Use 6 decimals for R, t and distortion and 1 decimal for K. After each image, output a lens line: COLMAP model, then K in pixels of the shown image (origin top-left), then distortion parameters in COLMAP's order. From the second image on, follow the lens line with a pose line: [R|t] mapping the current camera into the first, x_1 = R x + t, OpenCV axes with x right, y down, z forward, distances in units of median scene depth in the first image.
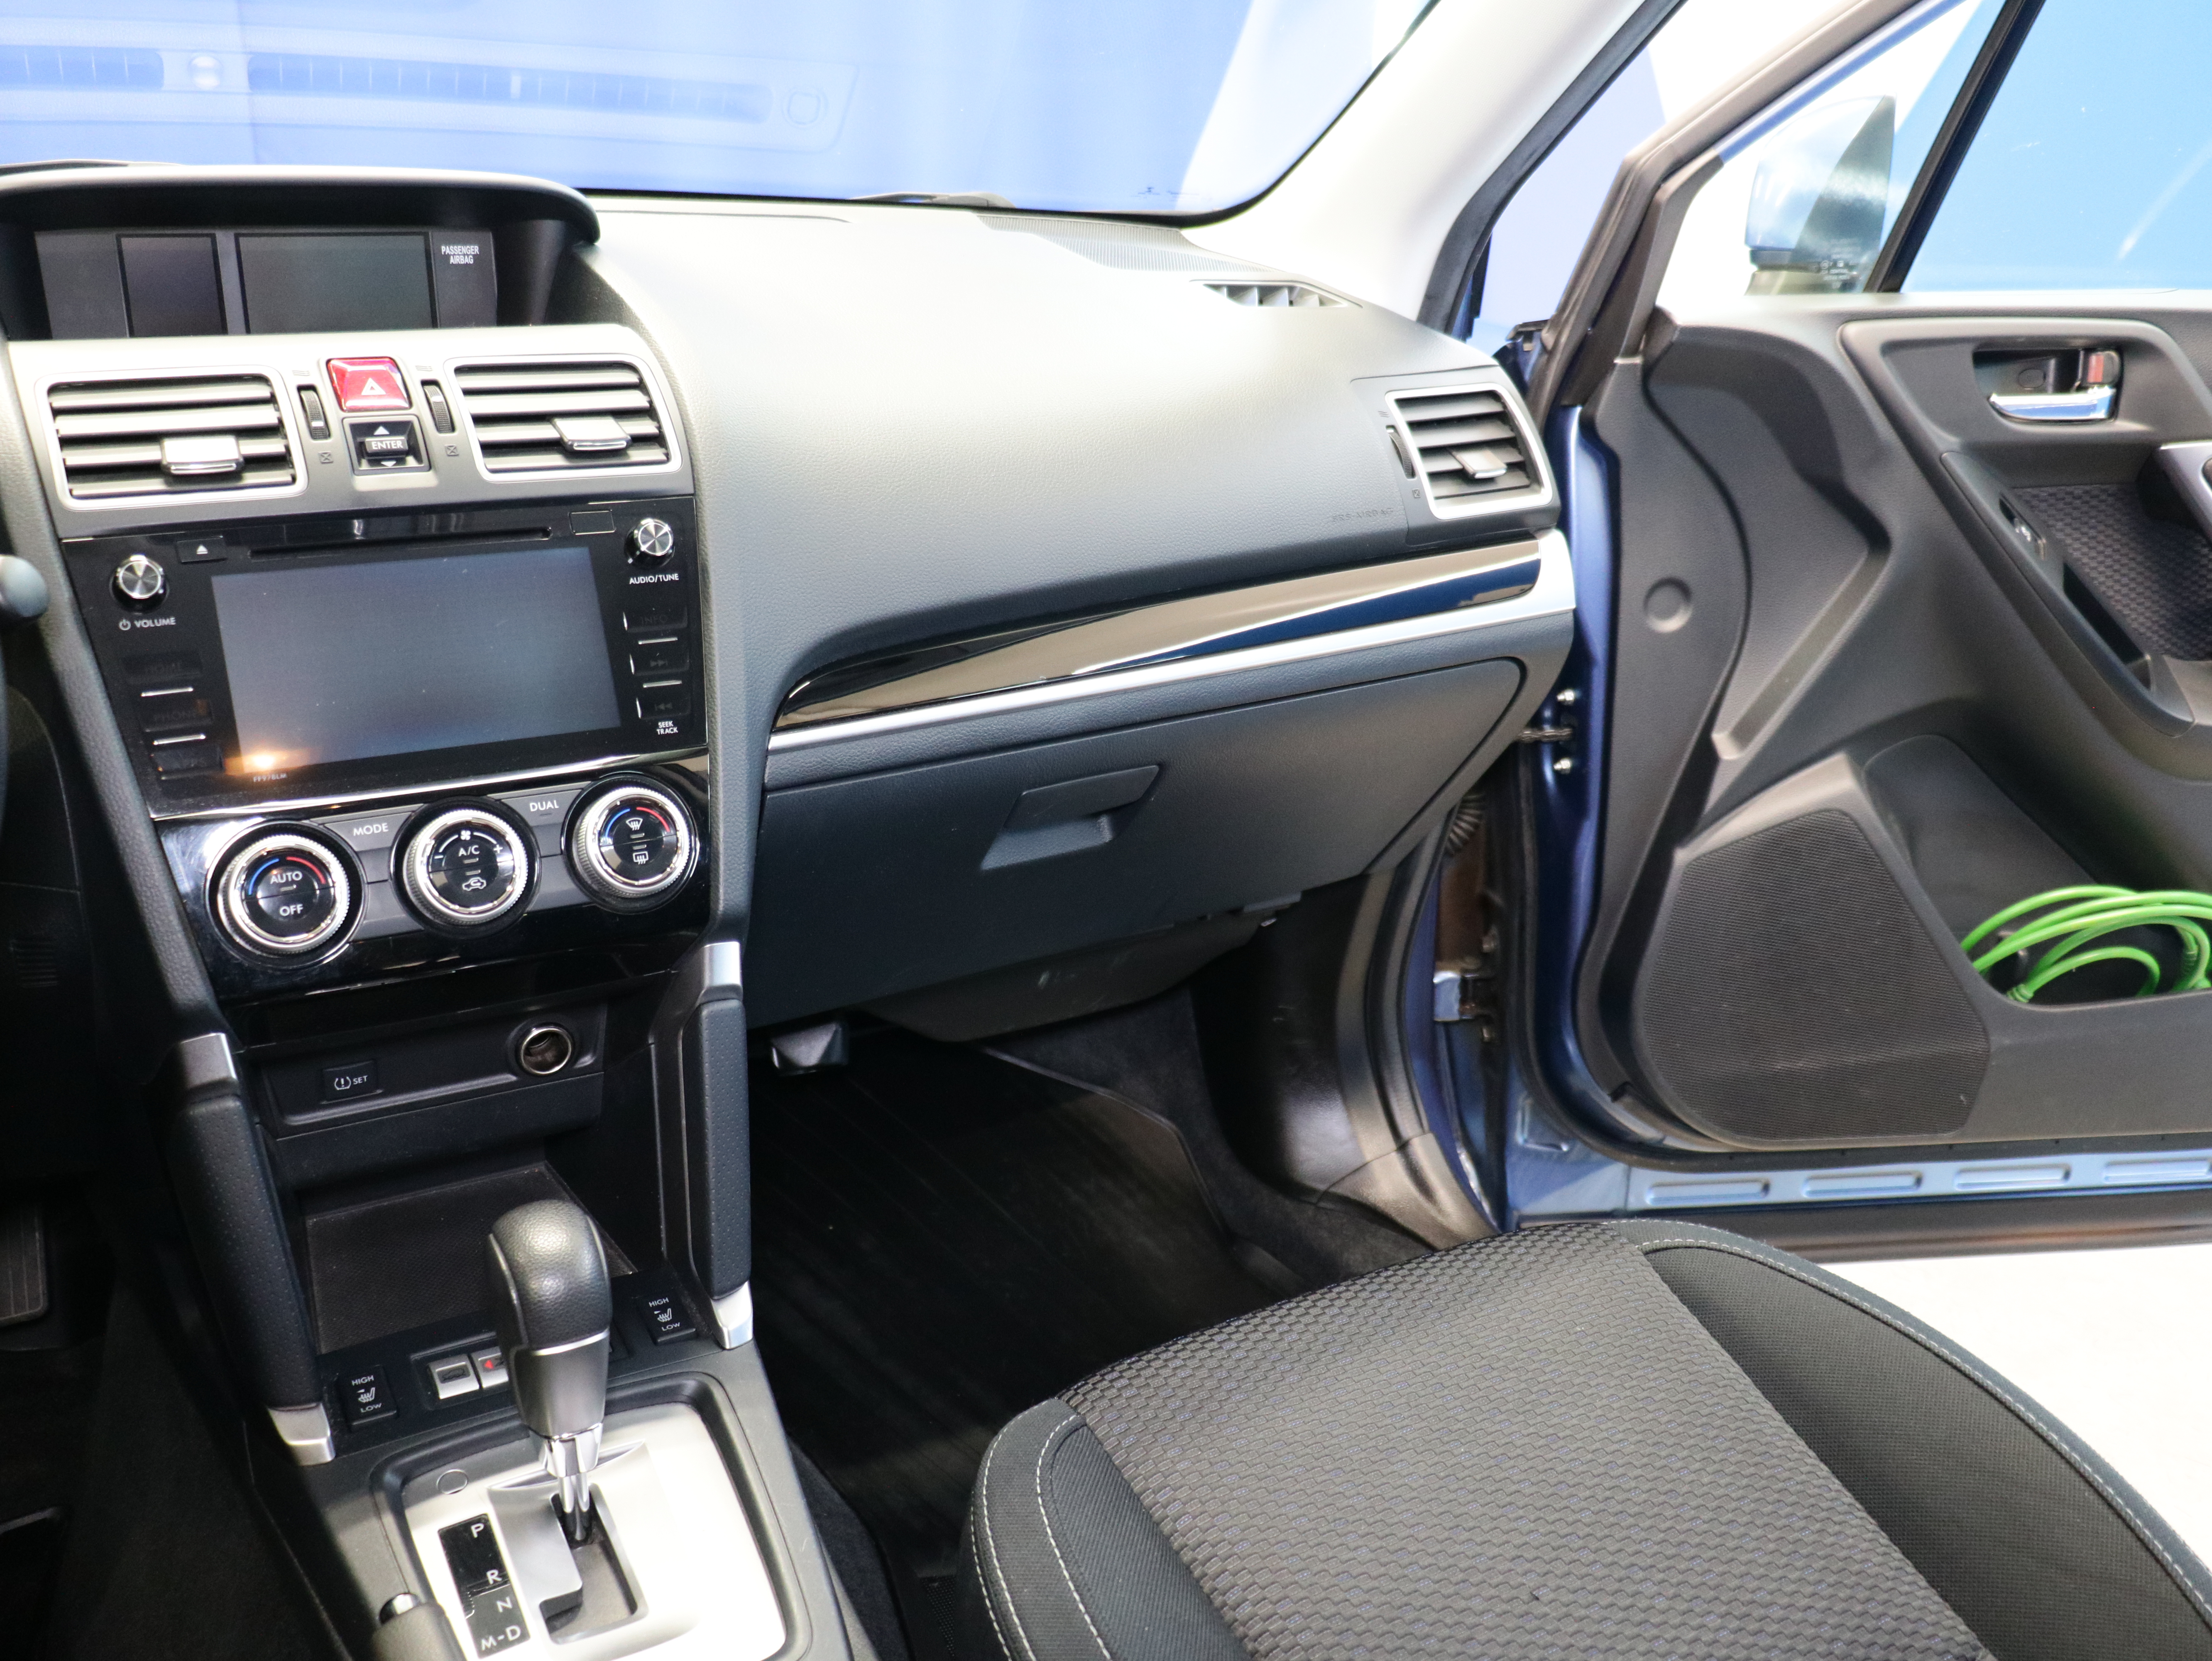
lens RADIAL K [[1863.5, 0, 1047.5], [0, 1863.5, 877.5], [0, 0, 1]] dist [0.084649, -0.104960]
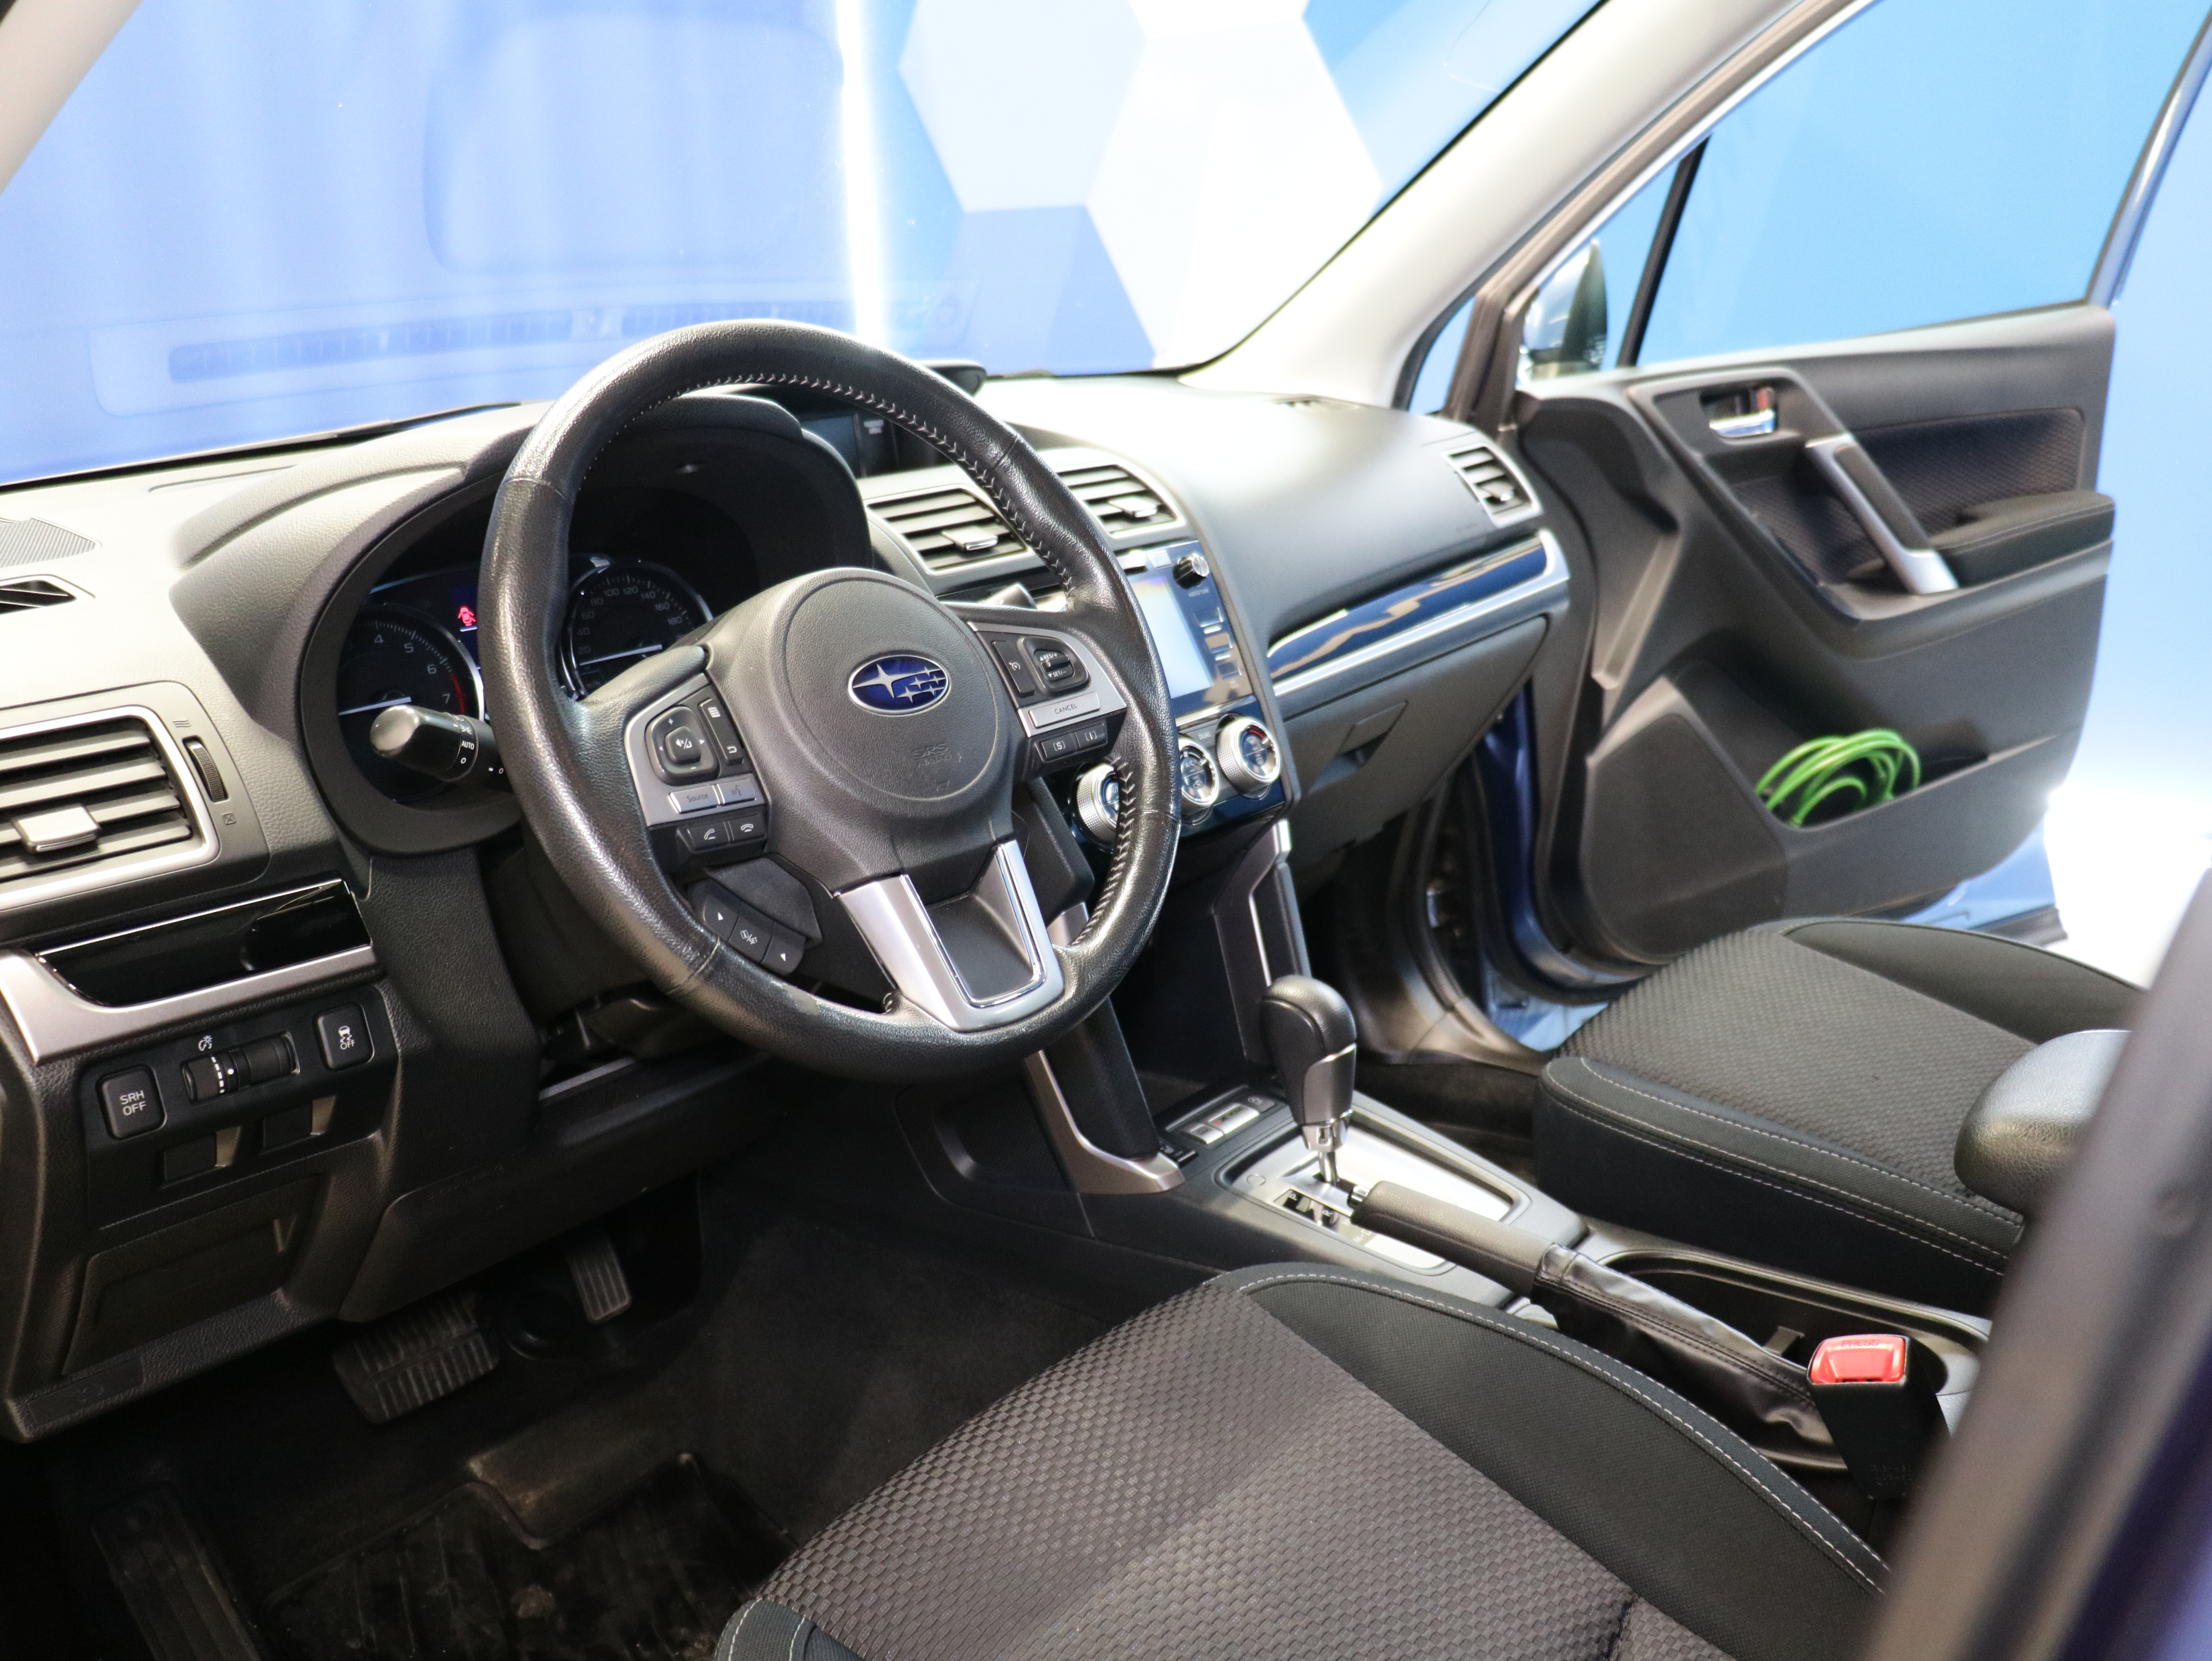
lens RADIAL K [[1863.5, 0, 1047.5], [0, 1863.5, 877.5], [0, 0, 1]] dist [0.084649, -0.104960]
pose [[0.936450, -0.185259, 0.297892, -0.778260], [0.215385, 0.973915, -0.071403, 0.138631], [-0.276894, 0.131027, 0.951925, -0.362561]]
